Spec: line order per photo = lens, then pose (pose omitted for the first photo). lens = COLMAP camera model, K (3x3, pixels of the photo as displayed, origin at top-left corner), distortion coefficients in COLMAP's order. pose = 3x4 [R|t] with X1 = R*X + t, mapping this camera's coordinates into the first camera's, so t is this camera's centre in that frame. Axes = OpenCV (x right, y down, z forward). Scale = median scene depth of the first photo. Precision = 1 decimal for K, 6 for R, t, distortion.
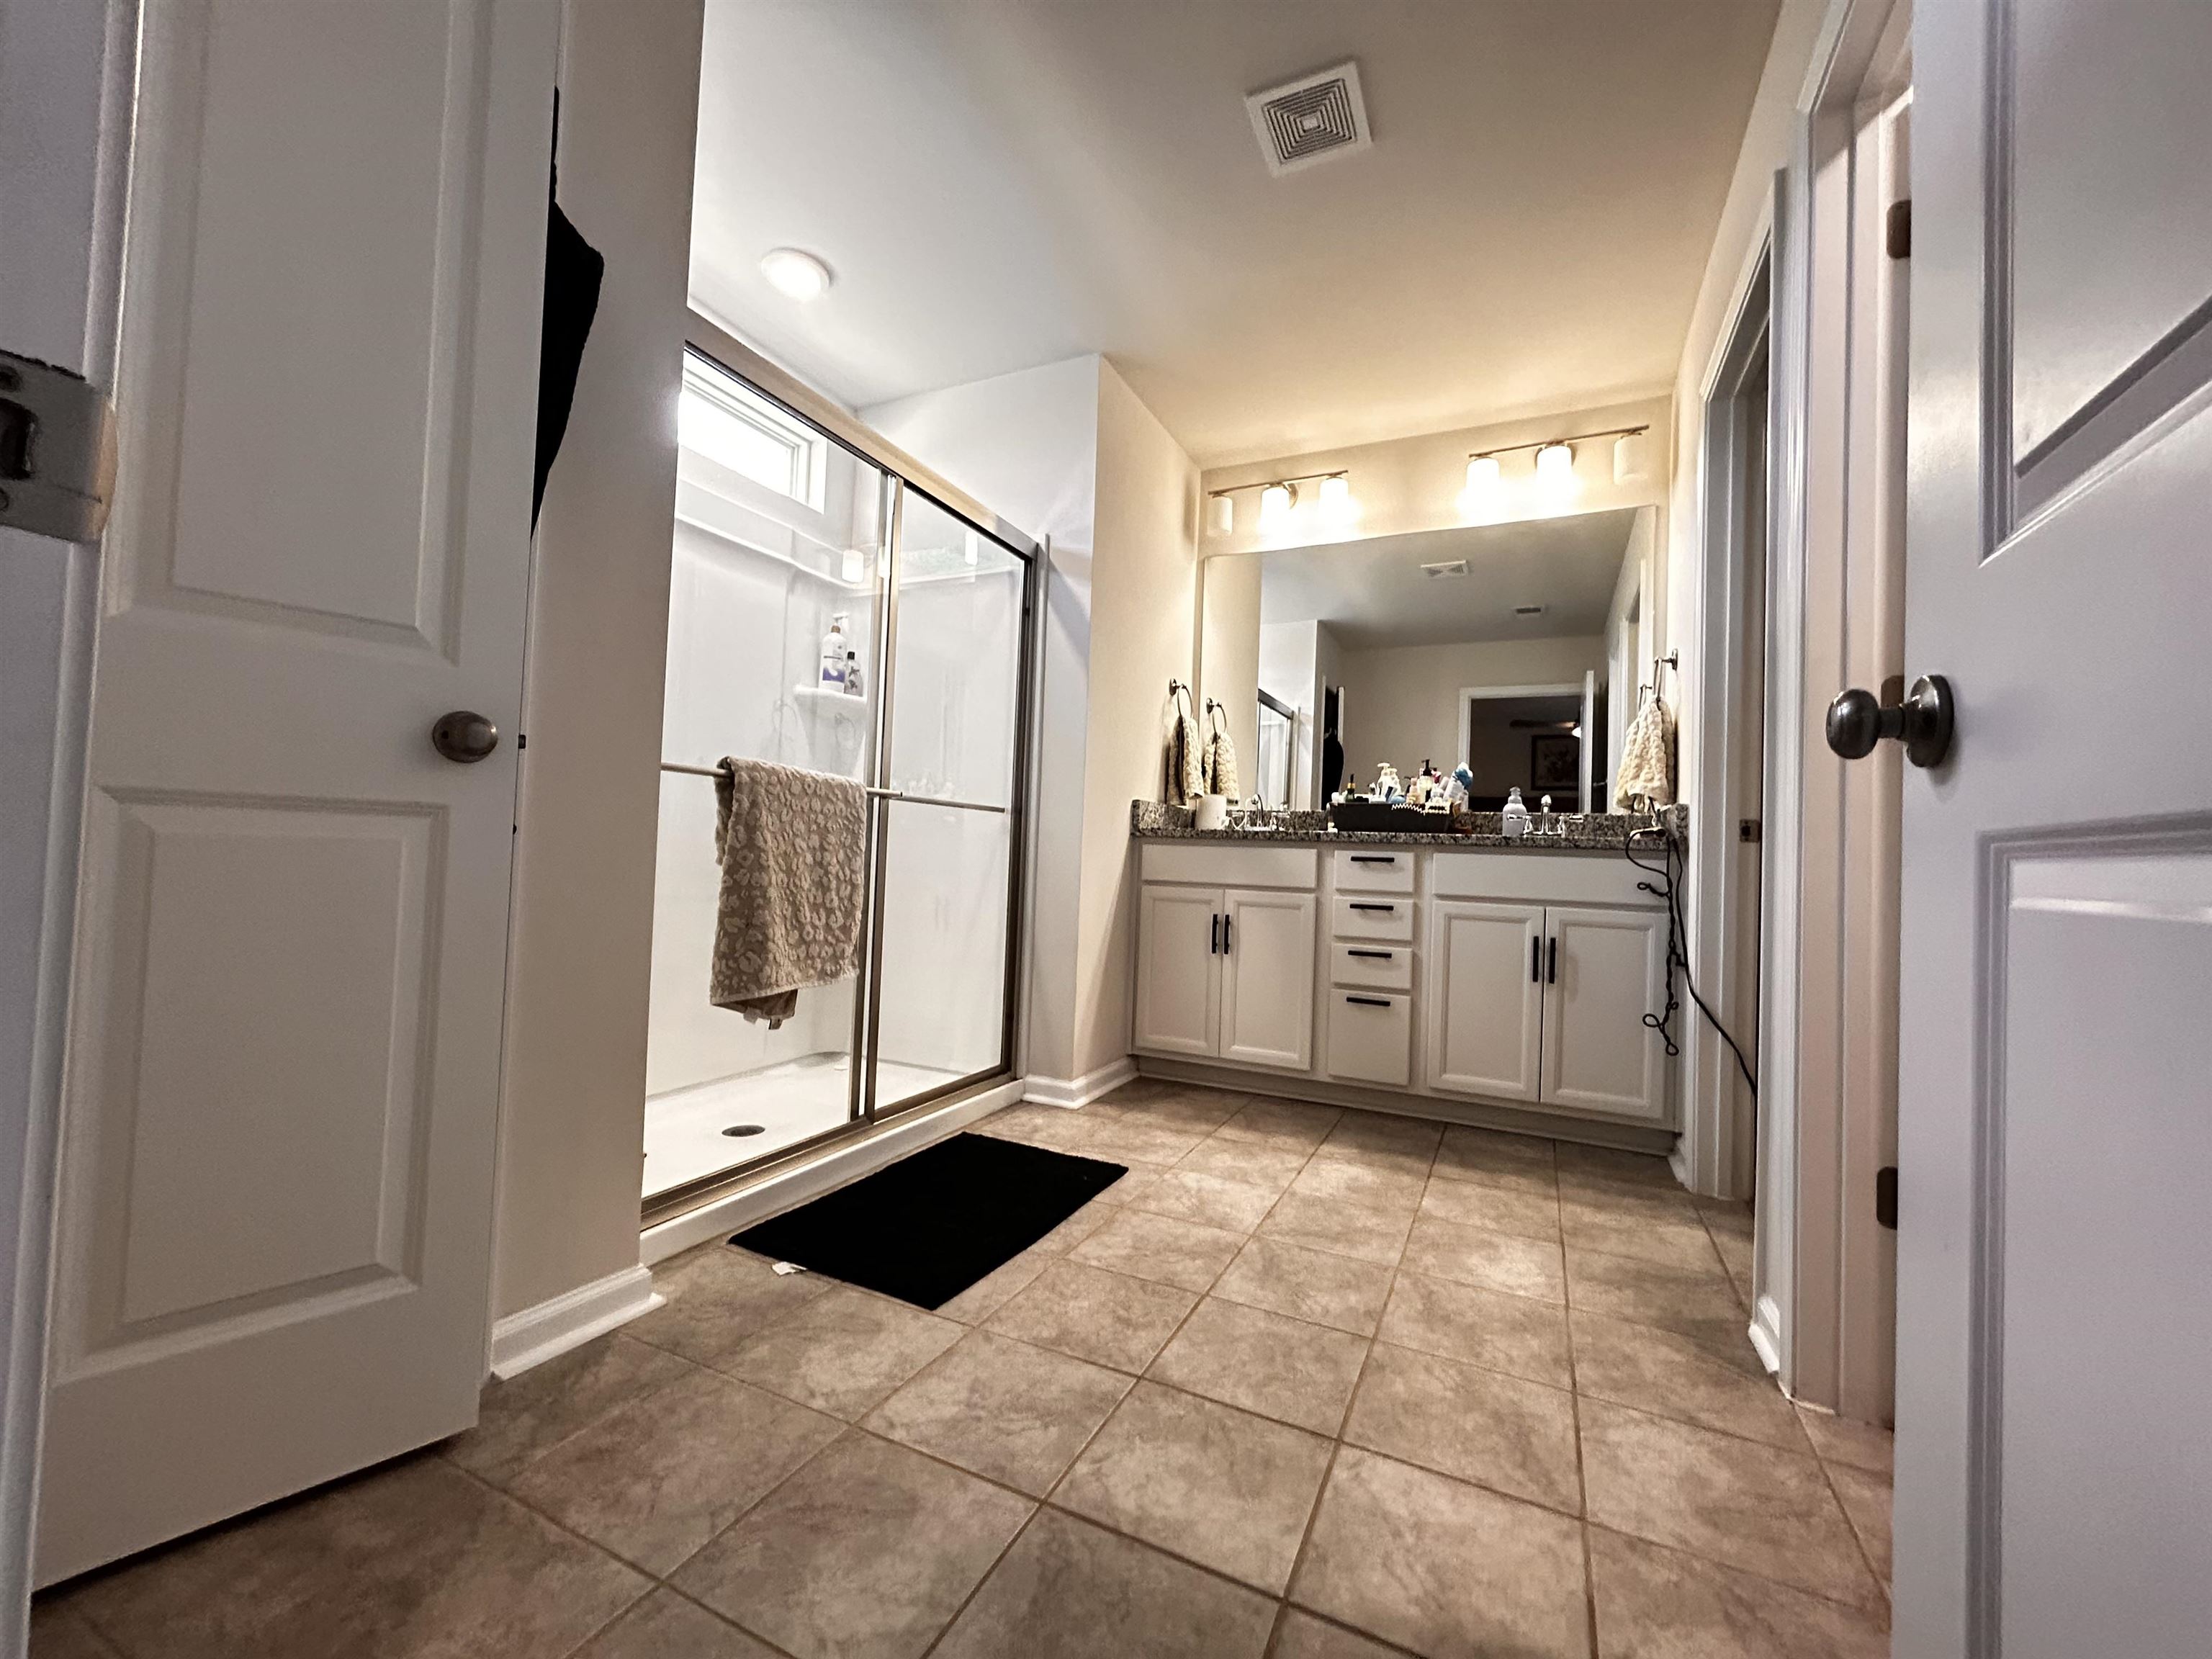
lens RADIAL K [[897.7, 0, 1106.0], [0, 897.7, 829.5], [0, 0, 1]] dist [0.001486, 0.001023]
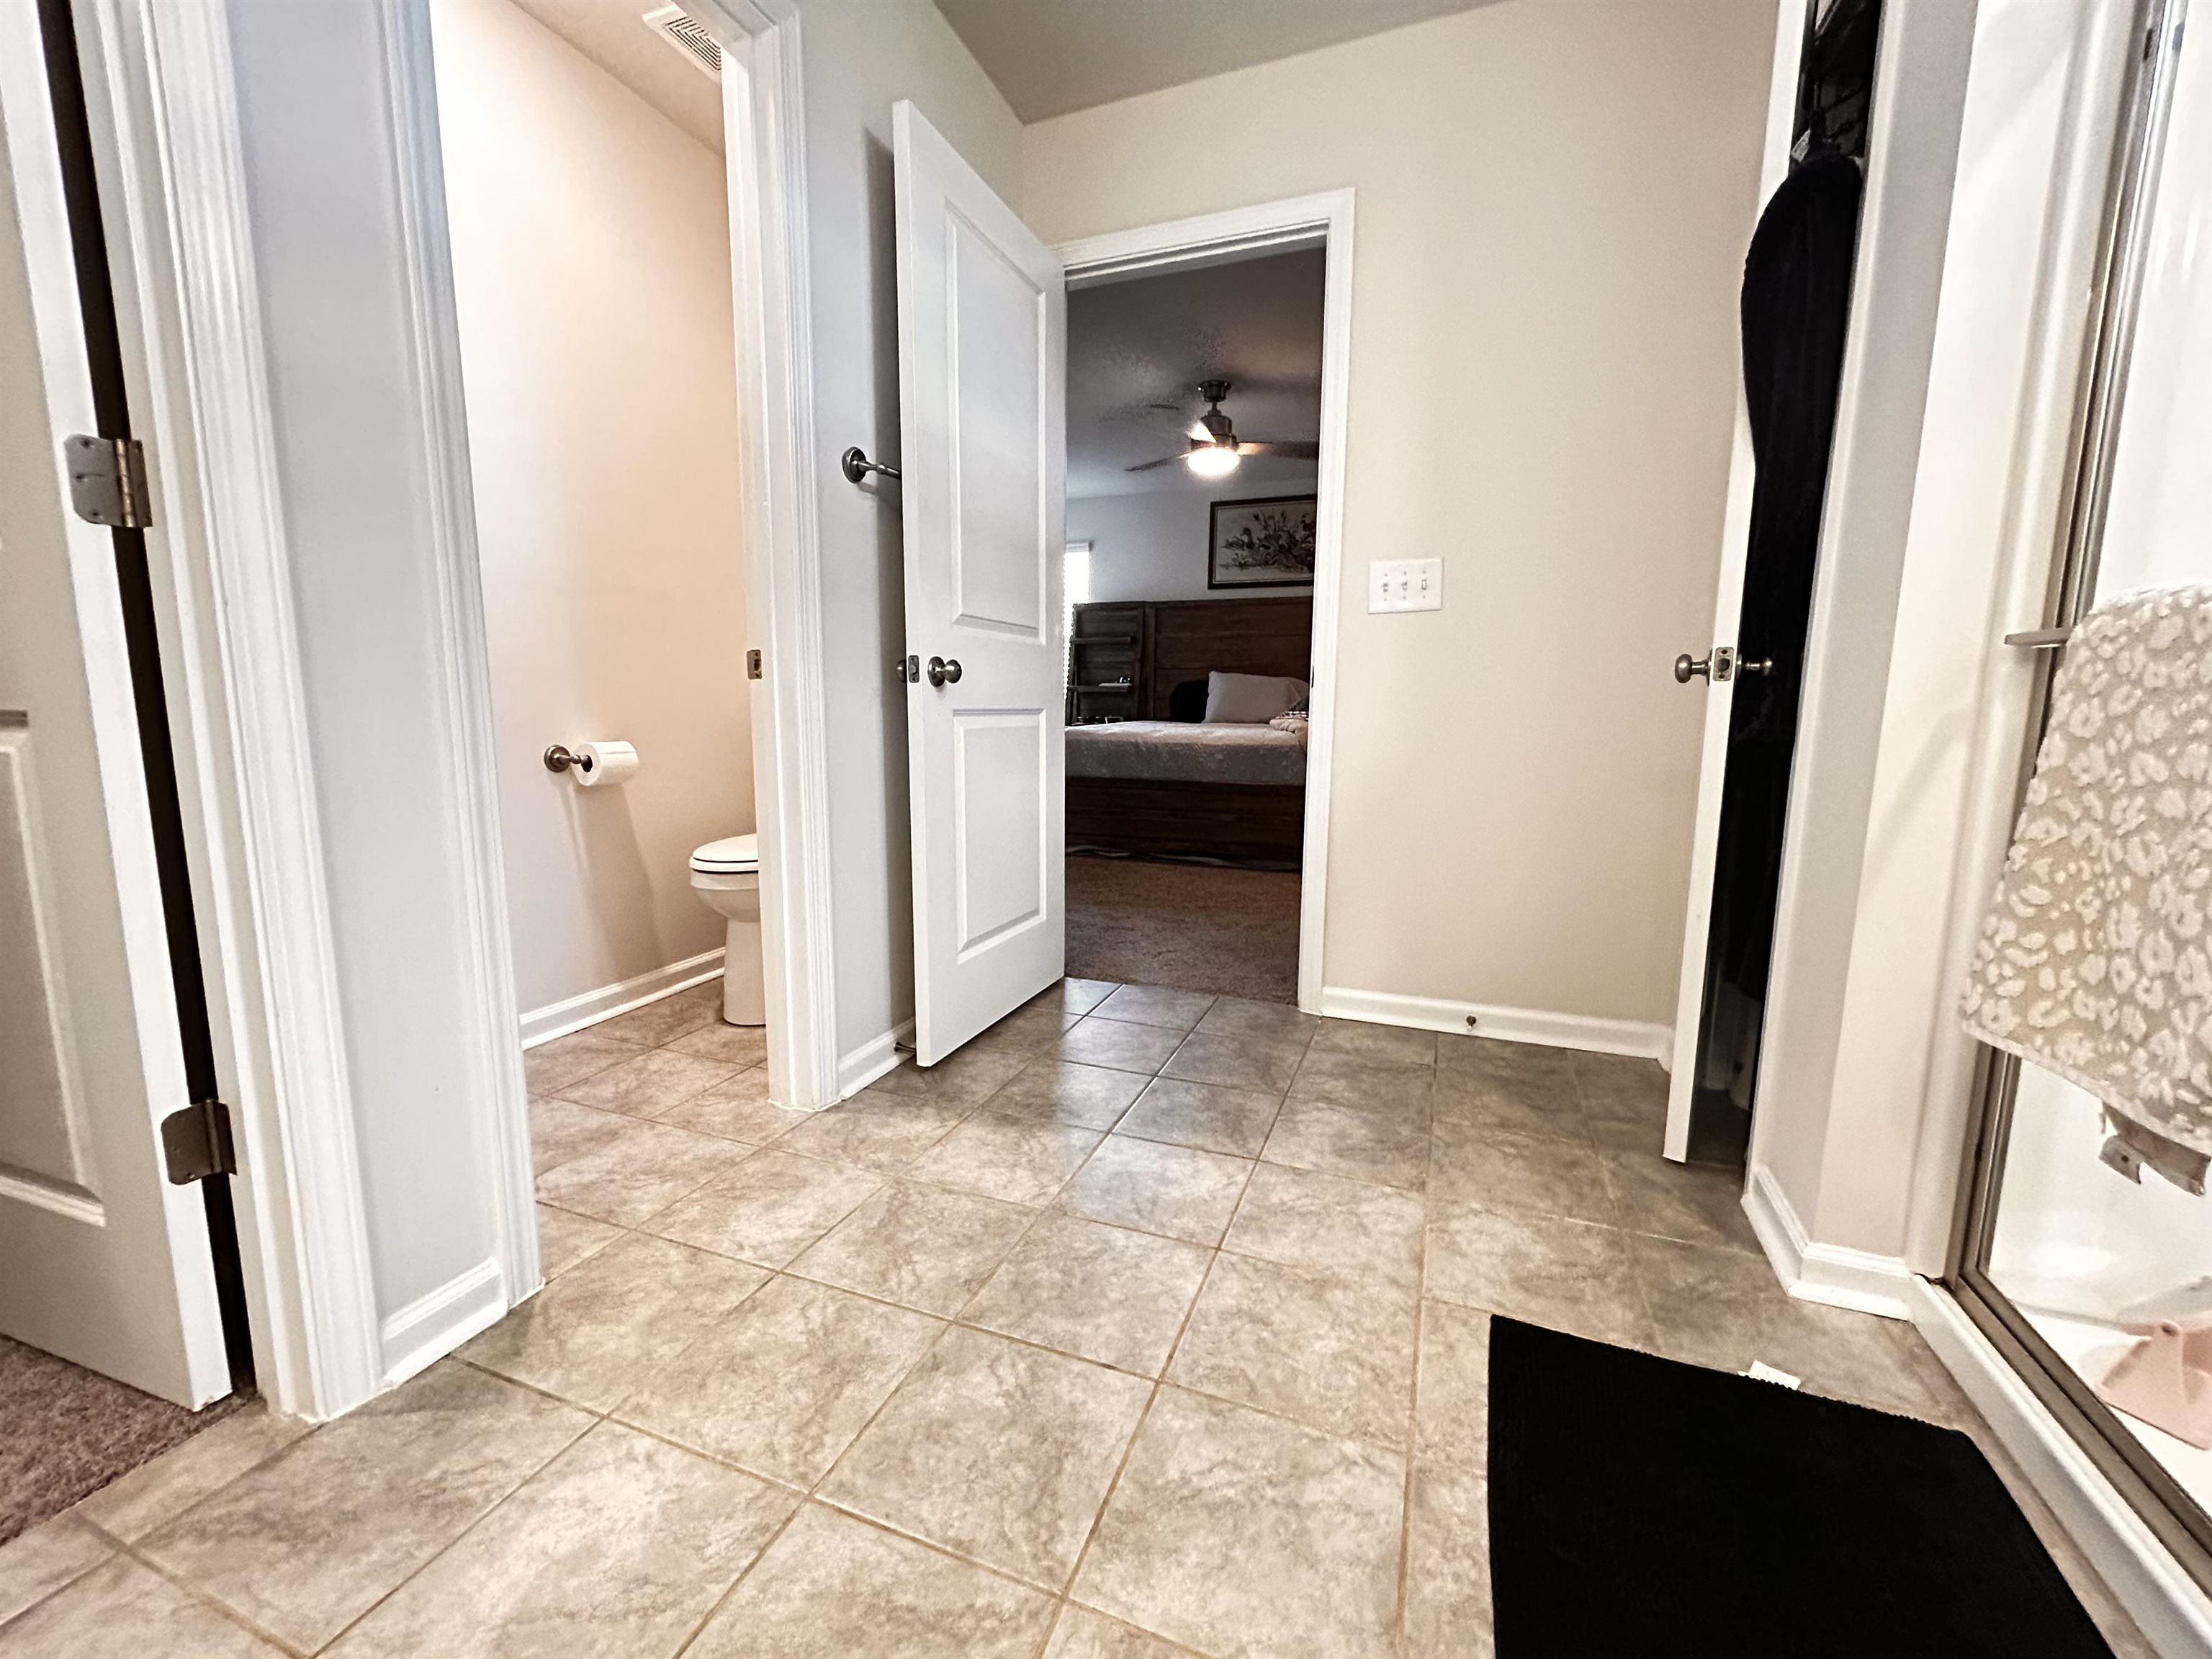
lens RADIAL K [[897.7, 0, 1106.0], [0, 897.7, 829.5], [0, 0, 1]] dist [0.001486, 0.001023]
pose [[-0.996191, -0.034298, -0.080175, 0.258750], [-0.042830, 0.993310, 0.107244, 0.028866], [0.075961, 0.110269, -0.990995, 1.906353]]
